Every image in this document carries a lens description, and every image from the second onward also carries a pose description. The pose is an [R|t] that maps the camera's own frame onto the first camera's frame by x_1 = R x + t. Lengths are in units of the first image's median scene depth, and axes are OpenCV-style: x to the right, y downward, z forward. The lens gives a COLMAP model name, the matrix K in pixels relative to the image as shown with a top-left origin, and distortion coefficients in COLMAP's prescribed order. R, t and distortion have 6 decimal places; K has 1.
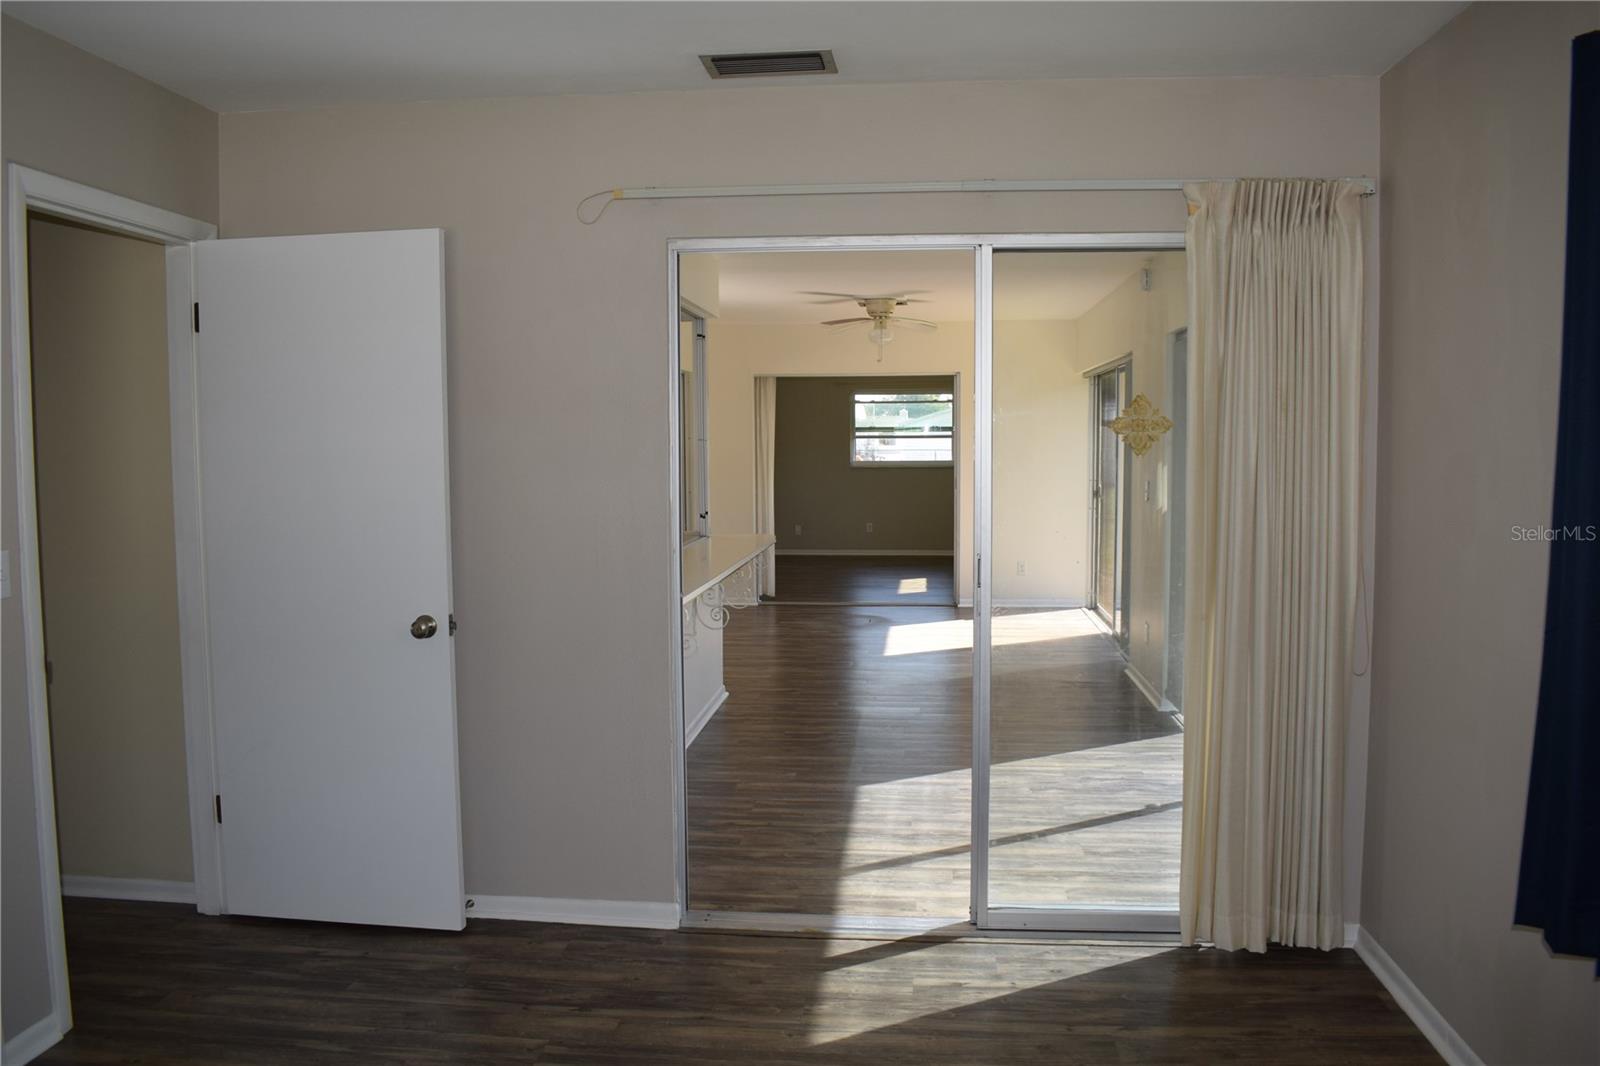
lens RADIAL K [[1260.4, 0, 794.7], [0, 1260.4, 529.9], [0, 0, 1]] dist [-0.096309, 0.015867]
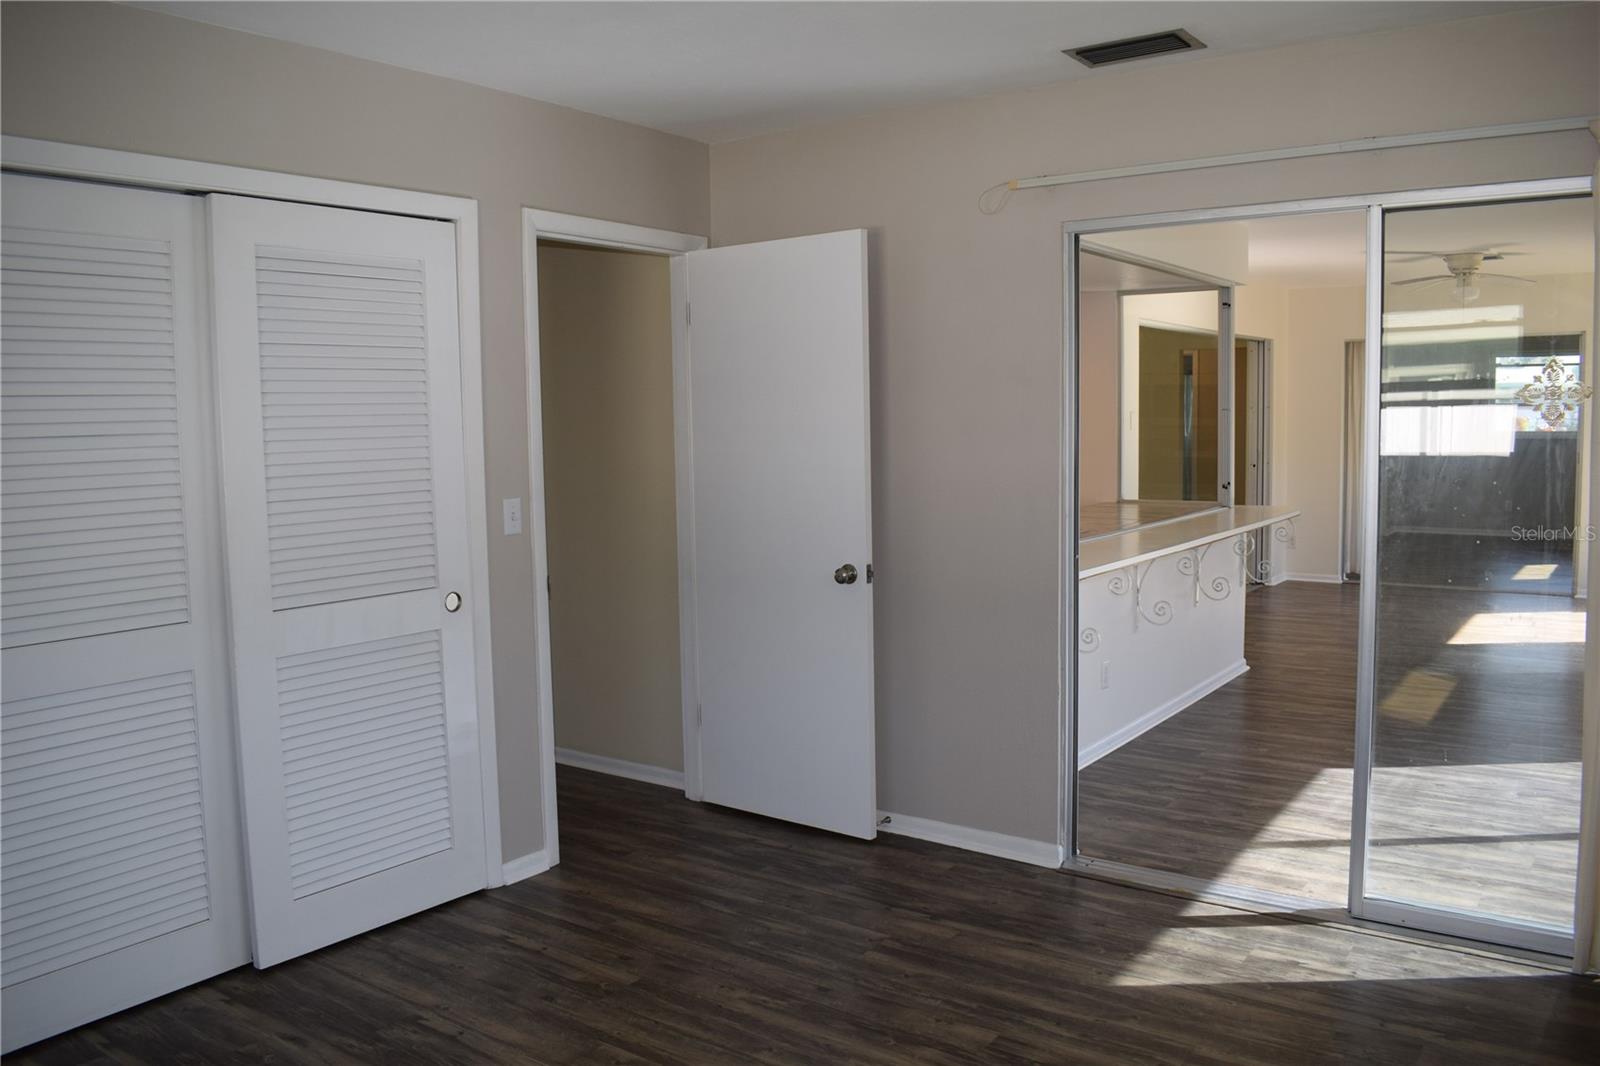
lens RADIAL K [[1260.4, 0, 794.7], [0, 1260.4, 529.9], [0, 0, 1]] dist [-0.096309, 0.015867]
pose [[0.863559, 0.037039, -0.502886, 0.248997], [-0.024305, 0.999197, 0.031858, 0.000418], [0.503662, -0.015289, 0.863766, -0.035541]]
